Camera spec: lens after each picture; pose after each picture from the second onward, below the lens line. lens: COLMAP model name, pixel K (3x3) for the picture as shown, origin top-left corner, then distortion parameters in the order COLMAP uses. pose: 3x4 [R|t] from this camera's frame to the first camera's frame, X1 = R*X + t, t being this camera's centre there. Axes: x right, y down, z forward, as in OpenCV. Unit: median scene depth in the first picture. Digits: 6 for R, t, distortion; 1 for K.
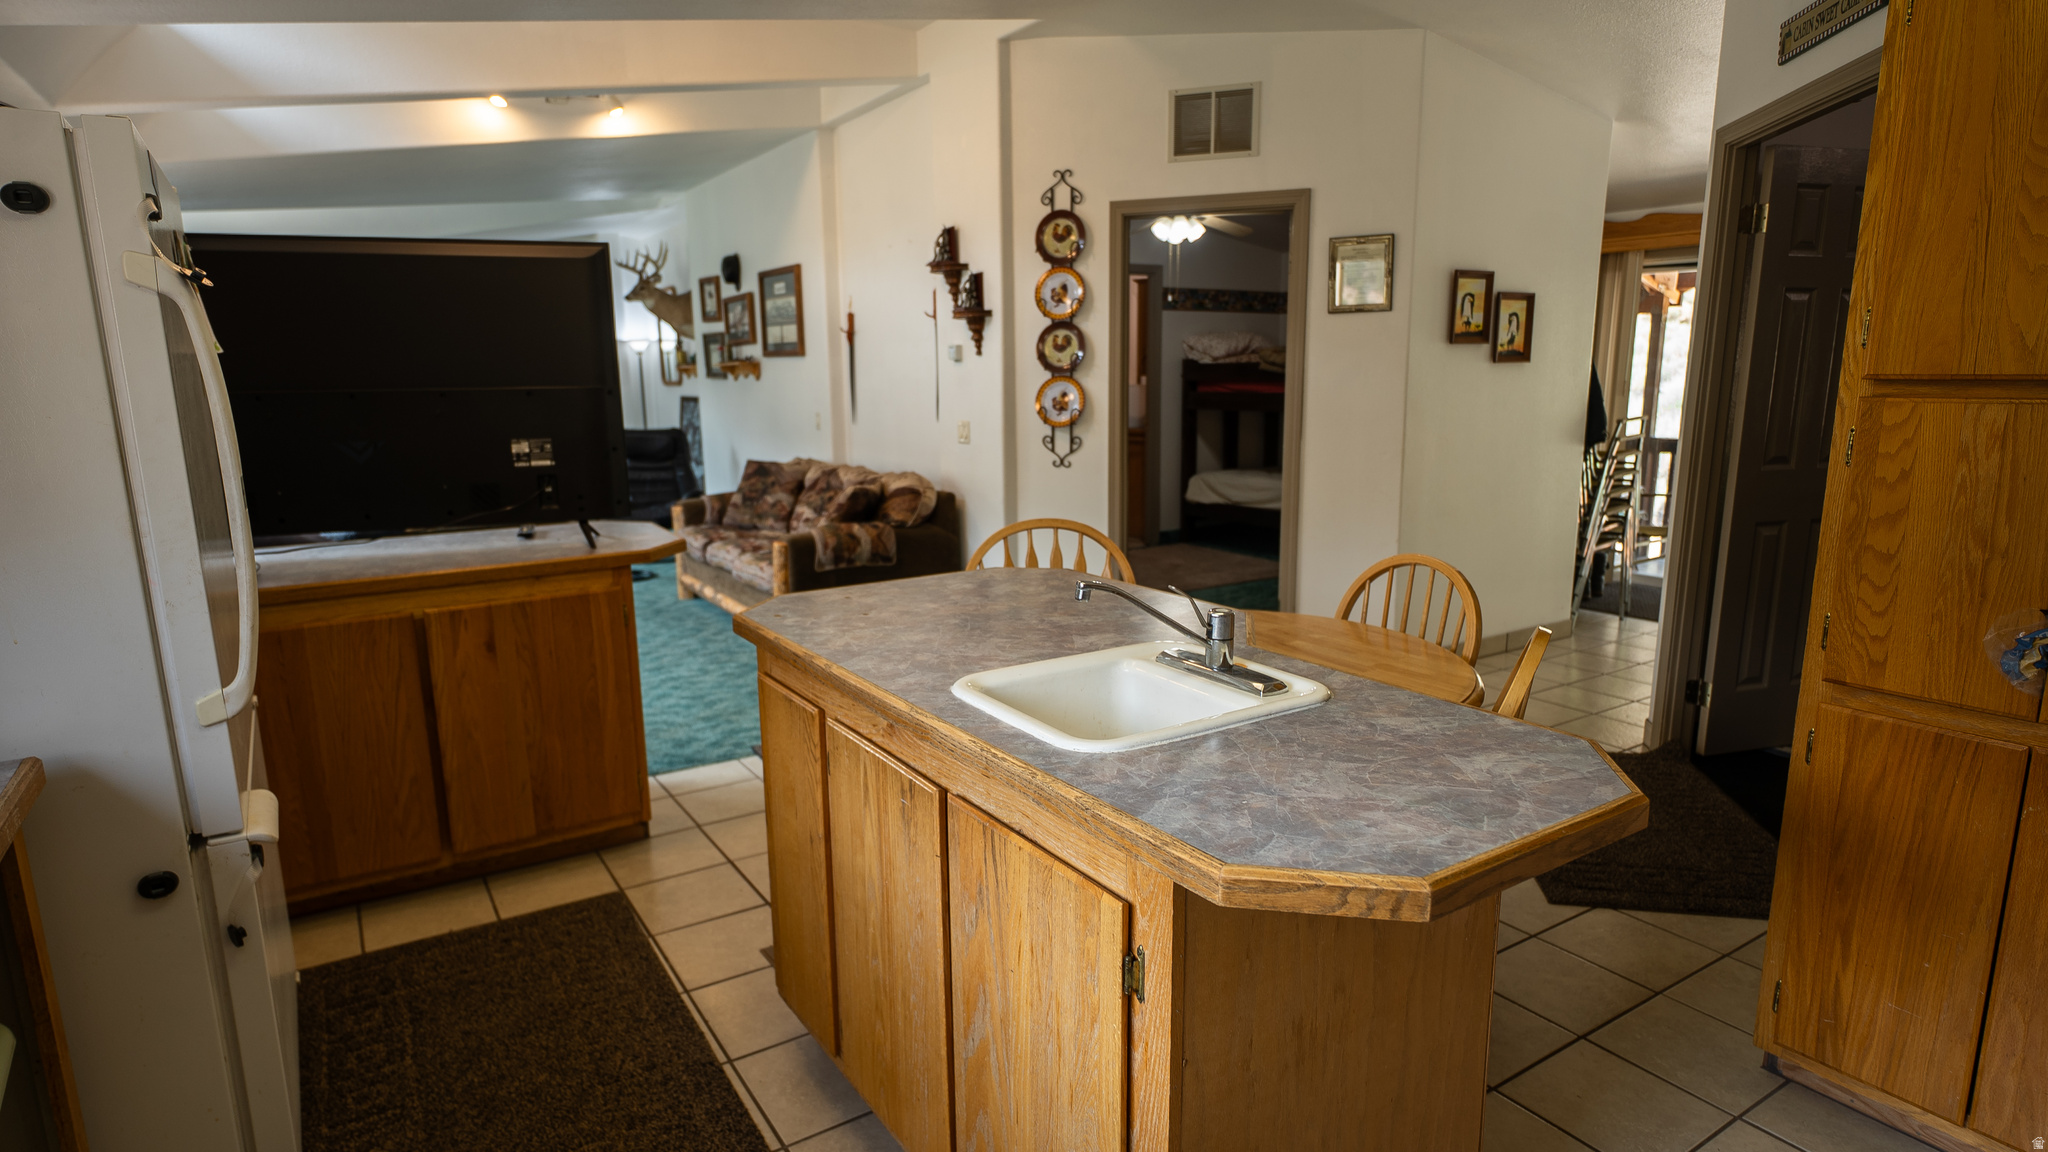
lens RADIAL K [[1121.2, 0, 1024.0], [0, 1121.2, 576.0], [0, 0, 1]] dist [-0.004031, -0.000330]
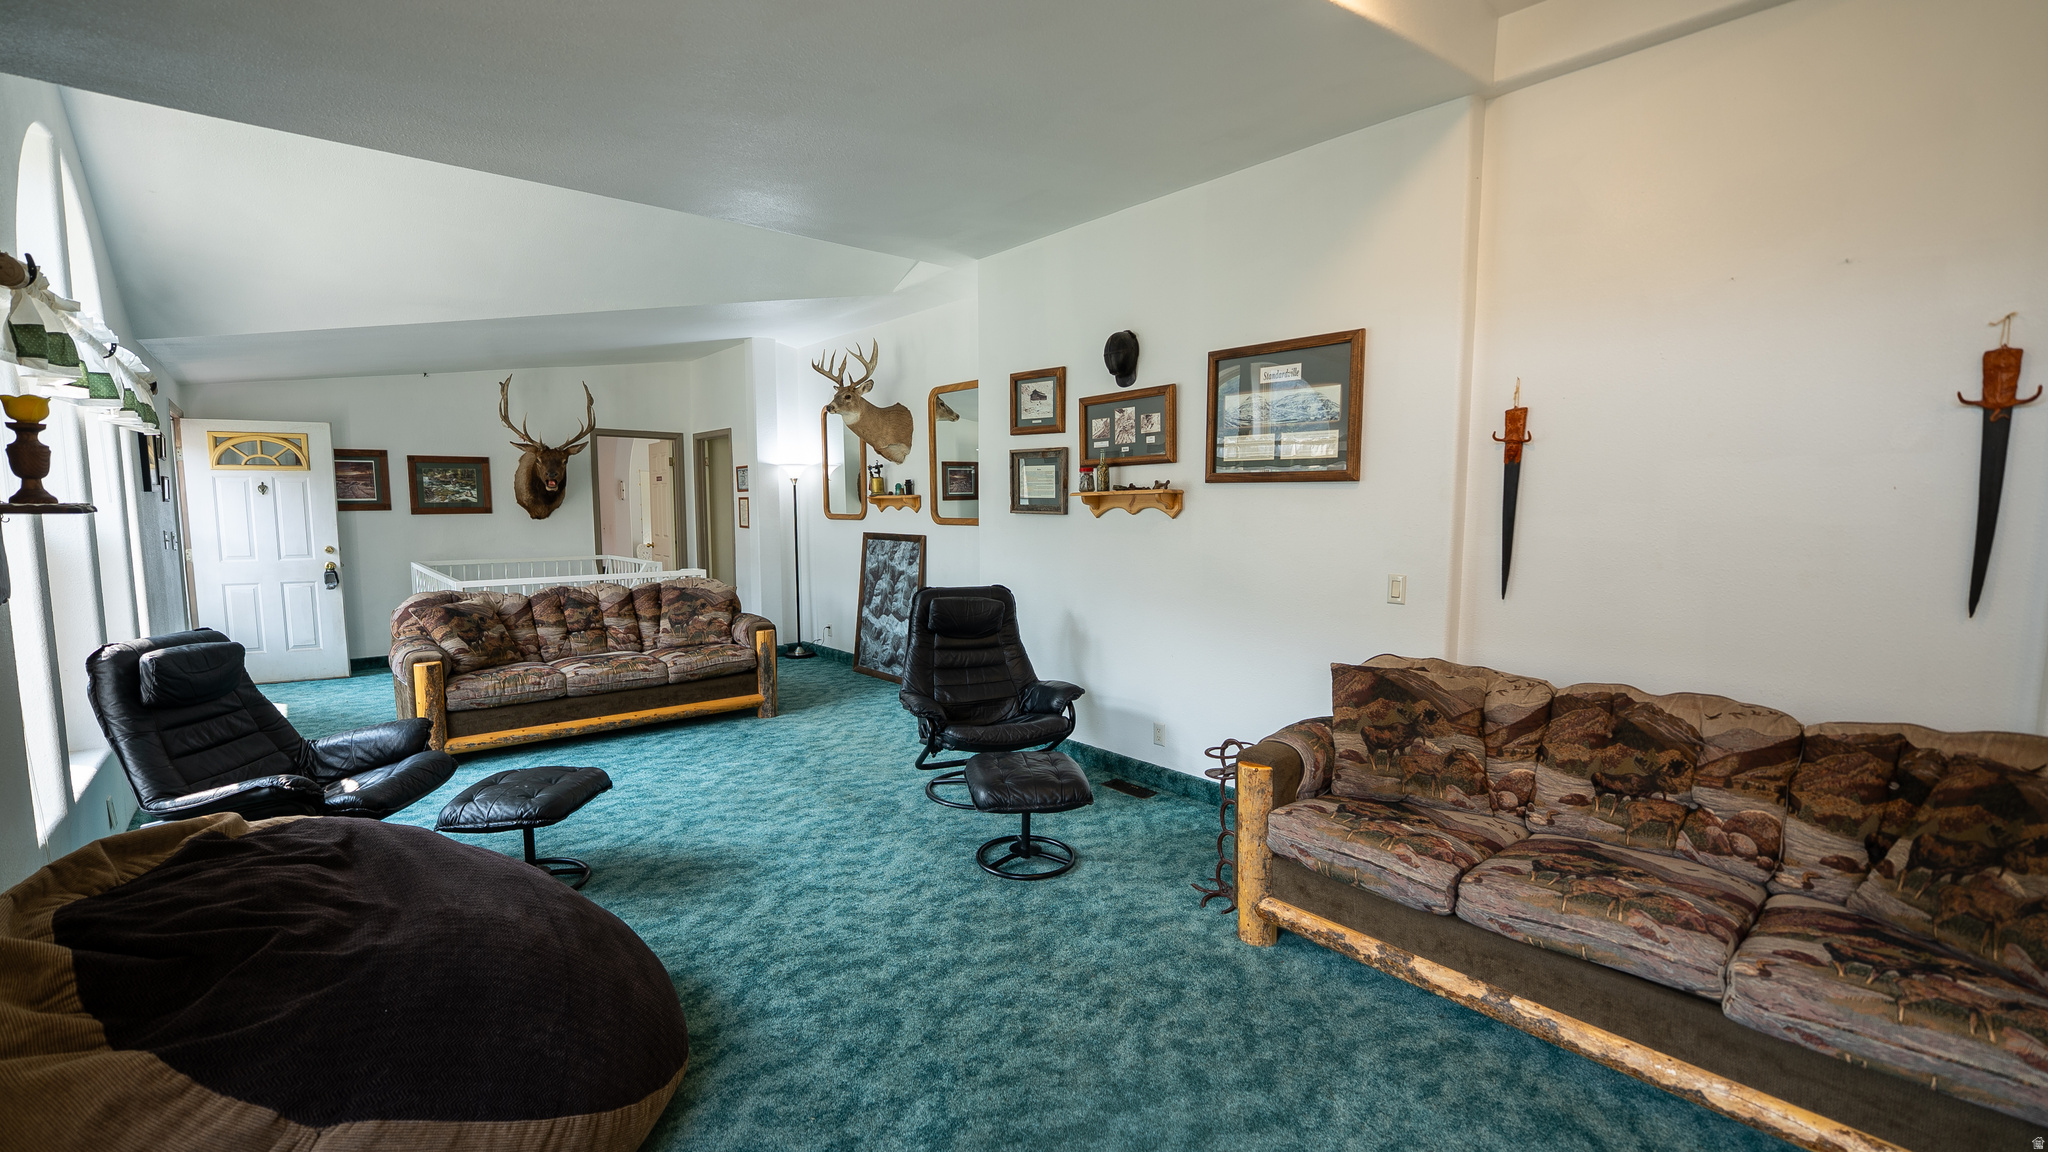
lens RADIAL K [[843.7, 0, 1024.0], [0, 843.7, 576.0], [0, 0, 1]] dist [-0.018374, -0.000316]
pose [[0.987592, -0.004037, 0.156988, -0.407931], [0.019048, 0.995368, -0.094232, -0.097982], [-0.155881, 0.096053, 0.983095, 0.541840]]
